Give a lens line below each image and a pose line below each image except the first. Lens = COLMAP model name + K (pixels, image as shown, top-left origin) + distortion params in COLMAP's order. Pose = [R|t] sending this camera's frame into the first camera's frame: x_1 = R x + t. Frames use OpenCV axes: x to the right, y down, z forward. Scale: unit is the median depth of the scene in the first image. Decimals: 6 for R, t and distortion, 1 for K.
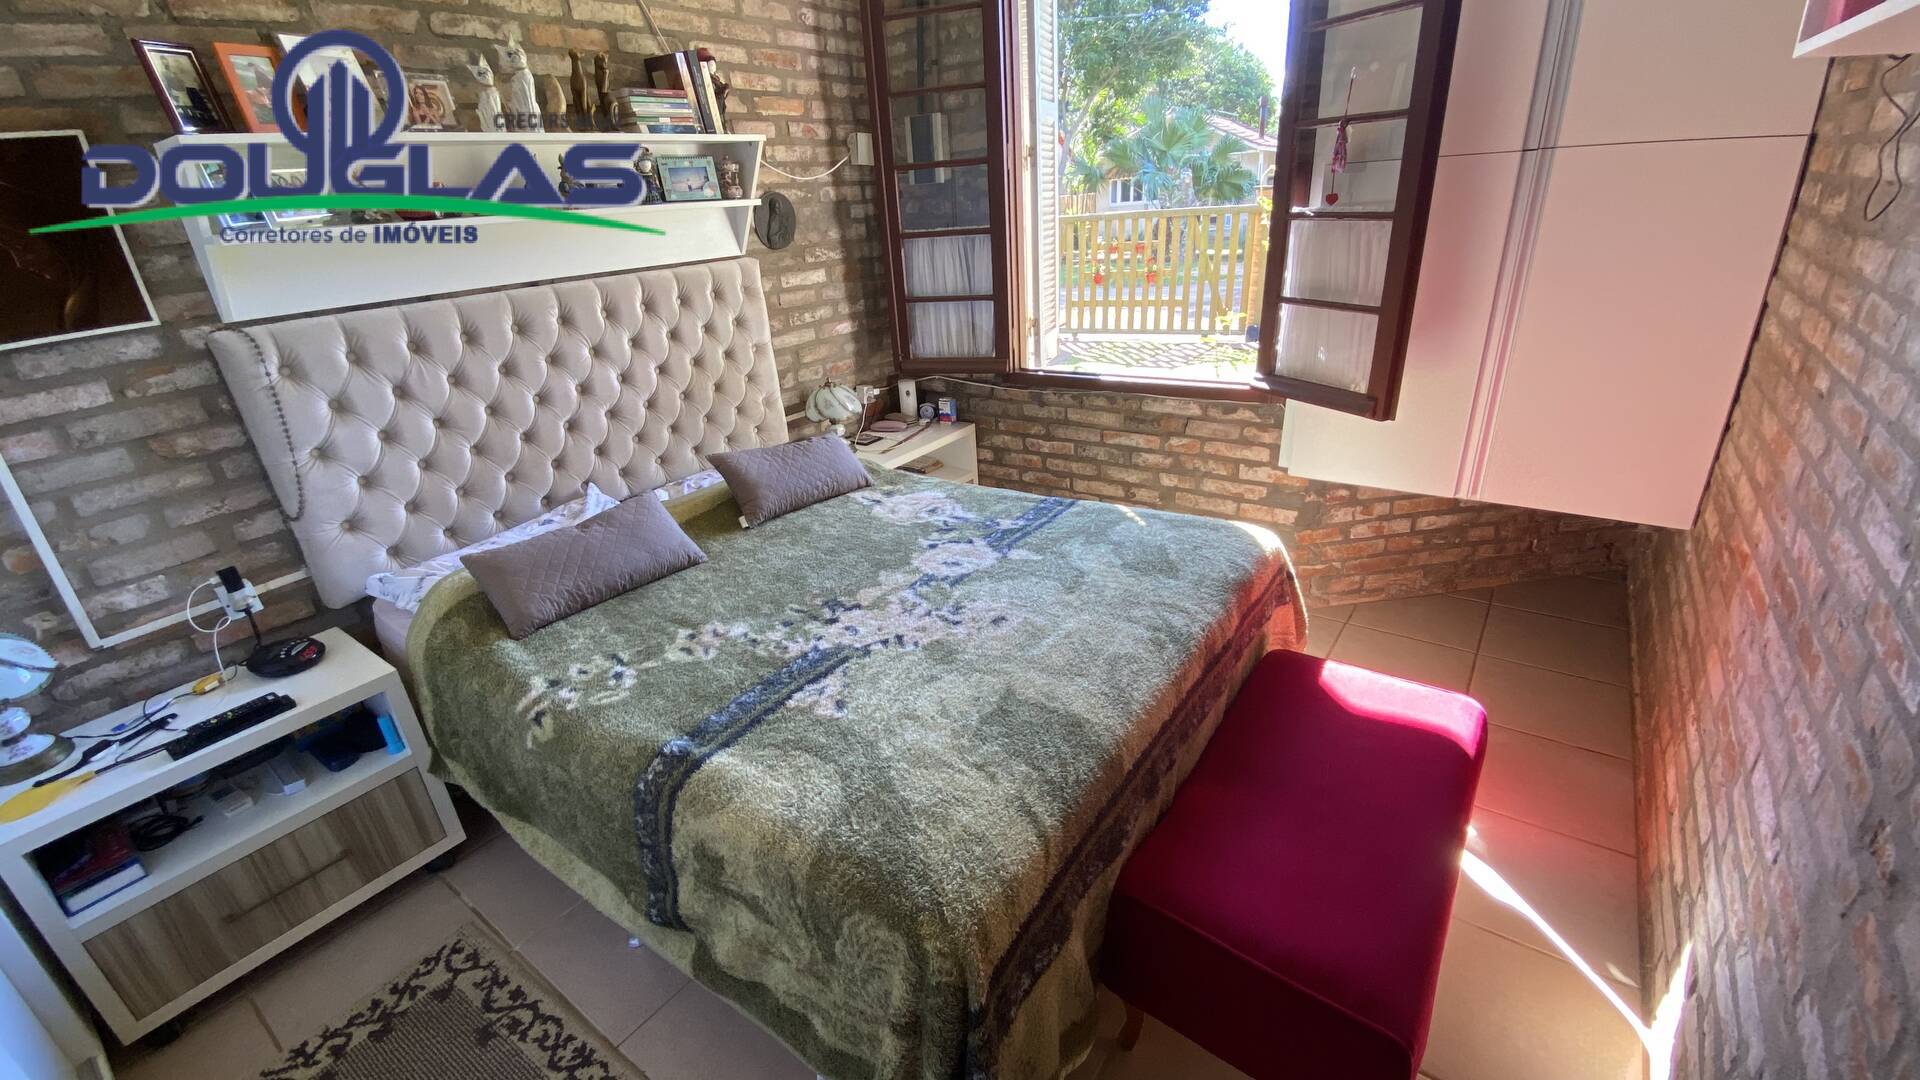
lens RADIAL K [[784.0, 0, 963.6], [0, 784.0, 552.0], [0, 0, 1]] dist [0.033674, -0.027847]
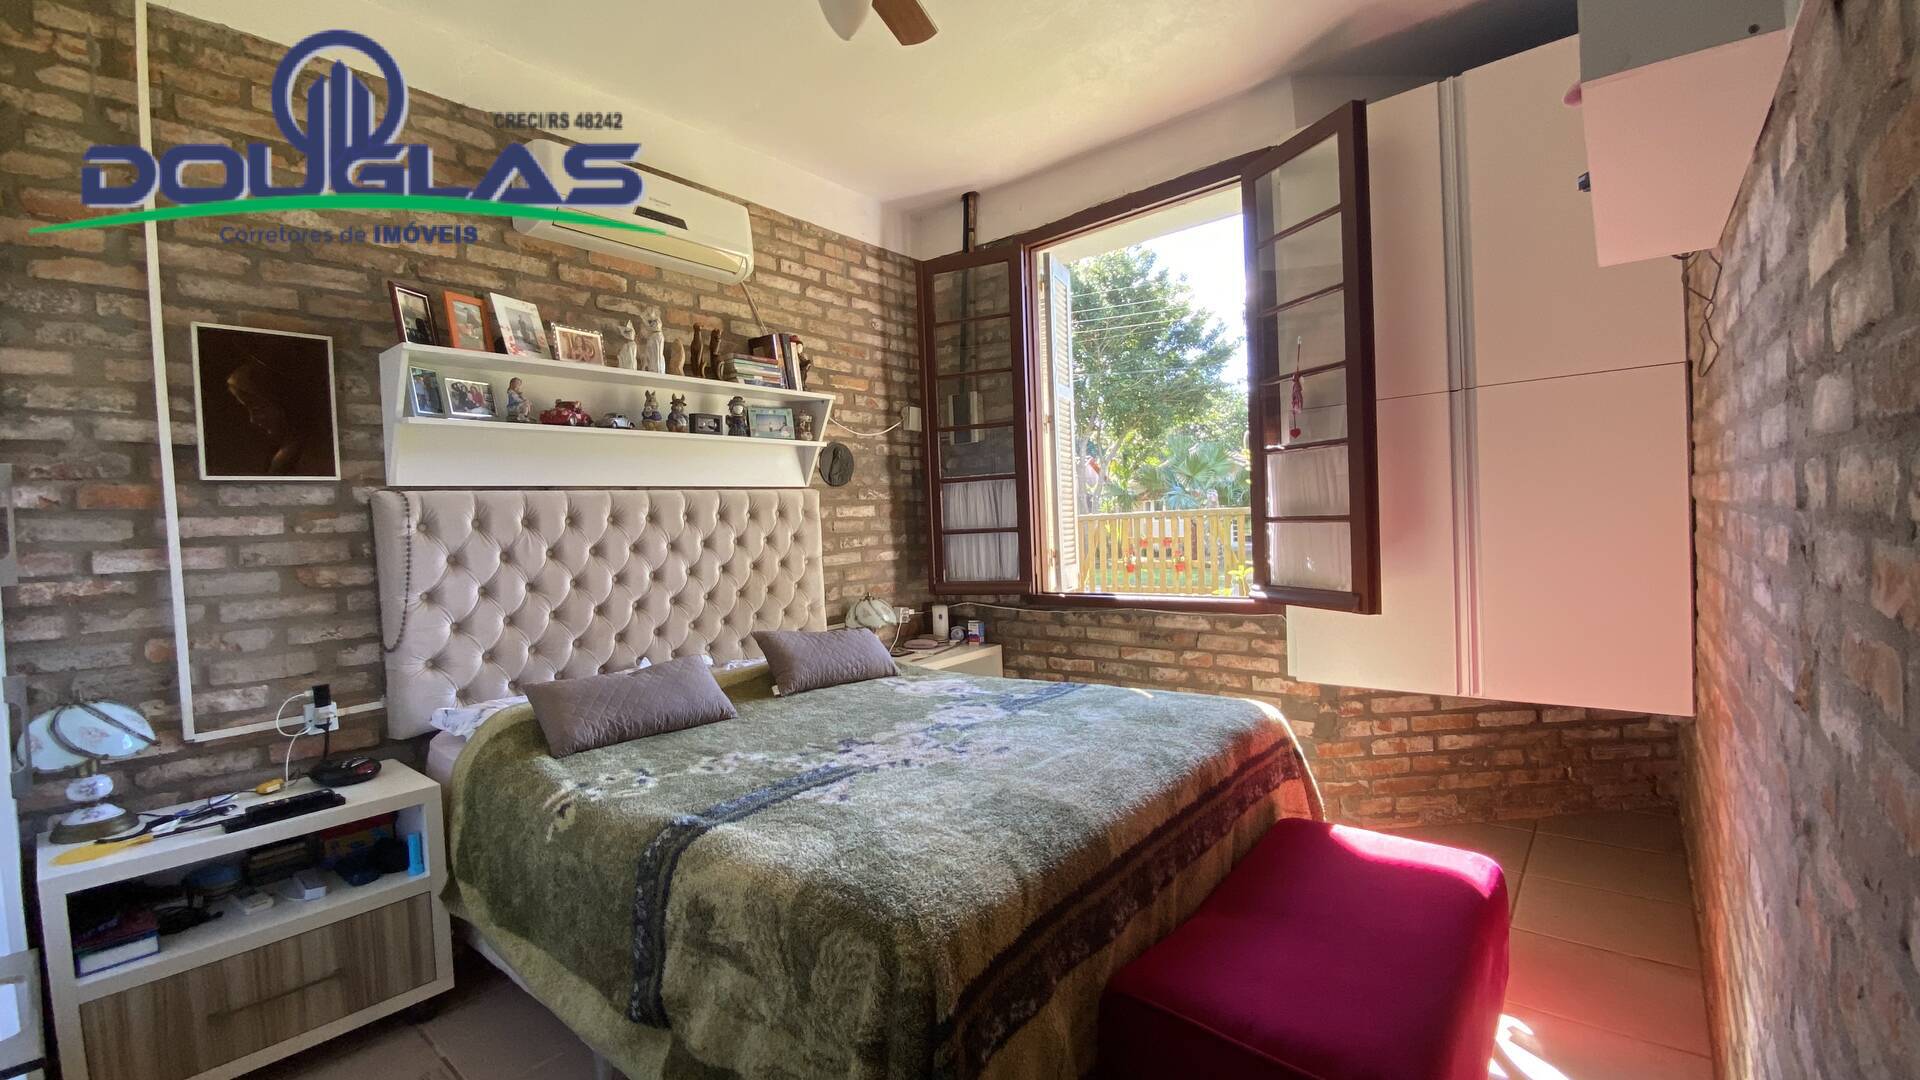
lens RADIAL K [[784.0, 0, 963.6], [0, 784.0, 552.0], [0, 0, 1]] dist [0.033674, -0.027847]
pose [[0.997862, 0.020378, -0.062093, 0.046222], [-0.042045, 0.927569, -0.371279, 0.203420], [0.050030, 0.373096, 0.926443, -0.068483]]
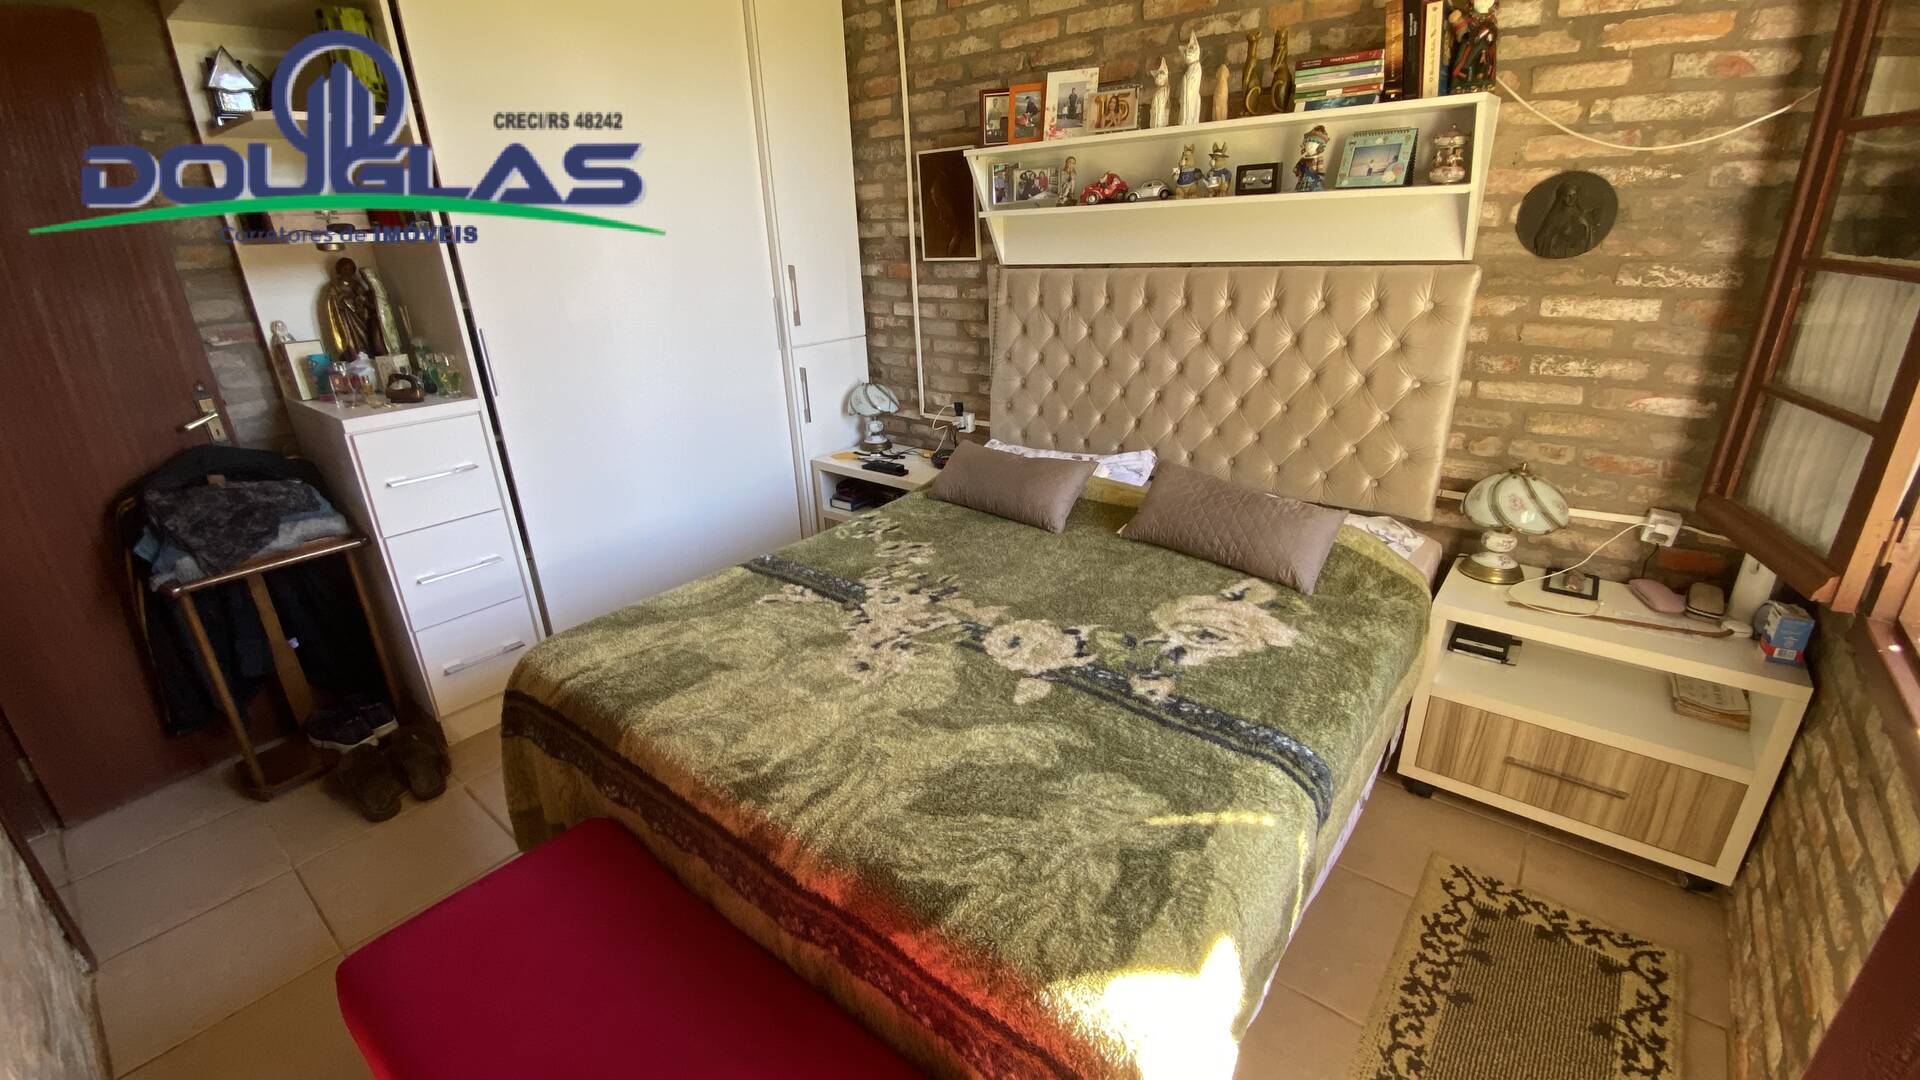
lens RADIAL K [[784.0, 0, 963.6], [0, 784.0, 552.0], [0, 0, 1]] dist [0.033674, -0.027847]
pose [[-0.057932, 0.437982, -0.897115, 0.708305], [-0.380532, 0.821094, 0.425441, -0.406542], [0.922952, 0.366027, 0.119099, 0.825139]]
